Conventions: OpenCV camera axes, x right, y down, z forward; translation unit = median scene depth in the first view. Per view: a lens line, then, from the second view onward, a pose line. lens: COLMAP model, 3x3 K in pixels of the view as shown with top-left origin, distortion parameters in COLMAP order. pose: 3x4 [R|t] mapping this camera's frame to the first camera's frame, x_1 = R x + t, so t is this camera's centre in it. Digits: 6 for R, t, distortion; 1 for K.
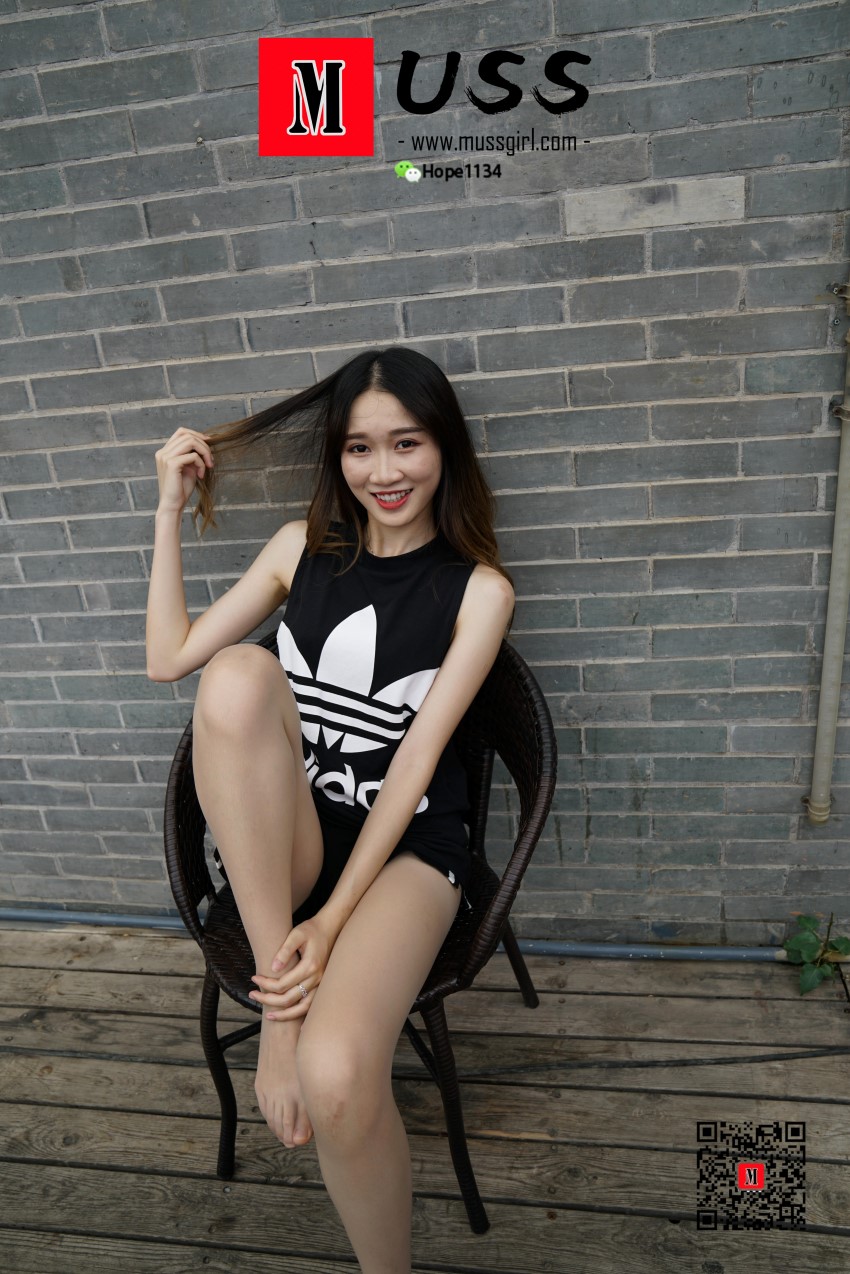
lens RADIAL K [[951.9, 0, 432.1], [0, 951.9, 635.7], [0, 0, 1]] dist [-0.085669, 0.058023]
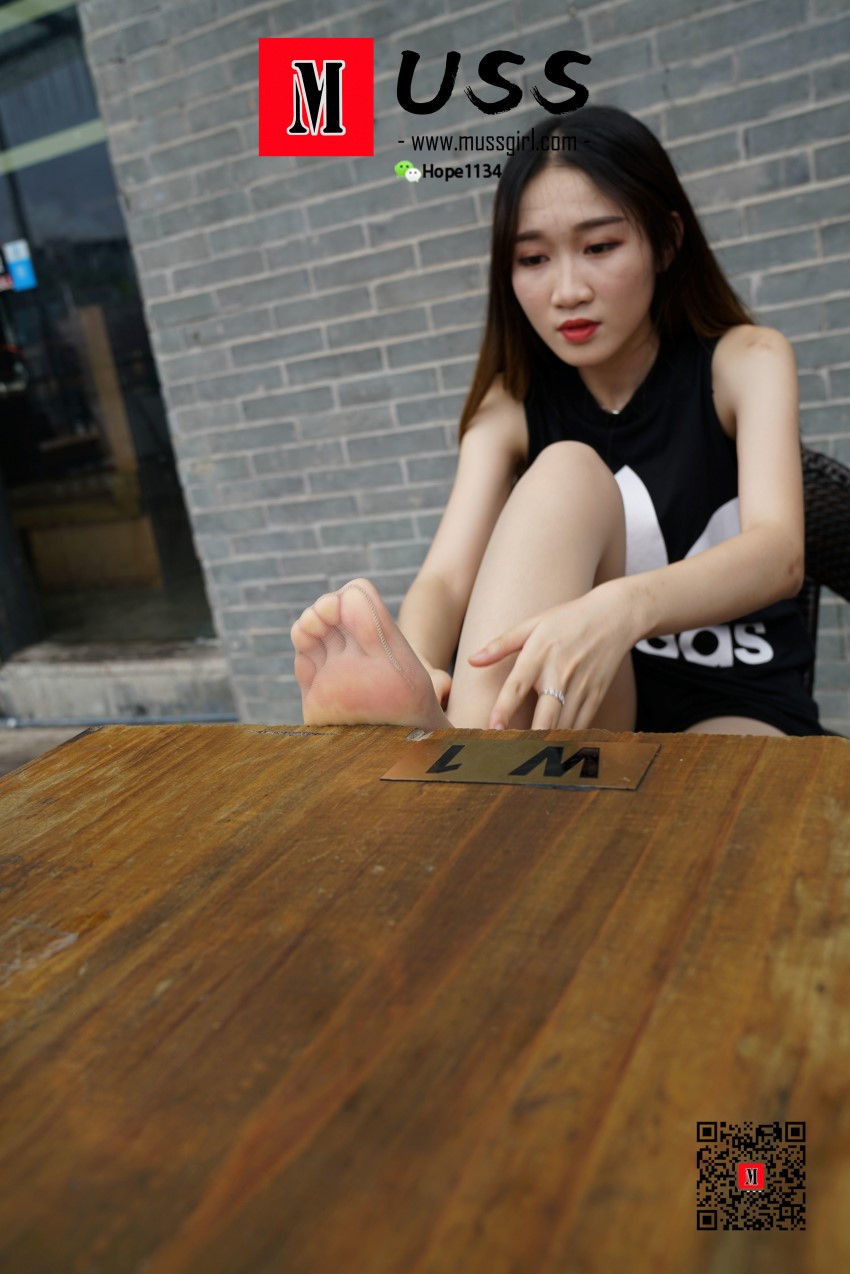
lens RADIAL K [[1094.3, 0, 421.6], [0, 1094.3, 640.5], [0, 0, 1]] dist [-0.072775, 0.144696]
pose [[0.959533, 0.010478, -0.281402, -0.028278], [-0.042491, 0.993253, -0.107903, 0.400856], [0.278373, 0.115493, 0.953504, -0.280723]]
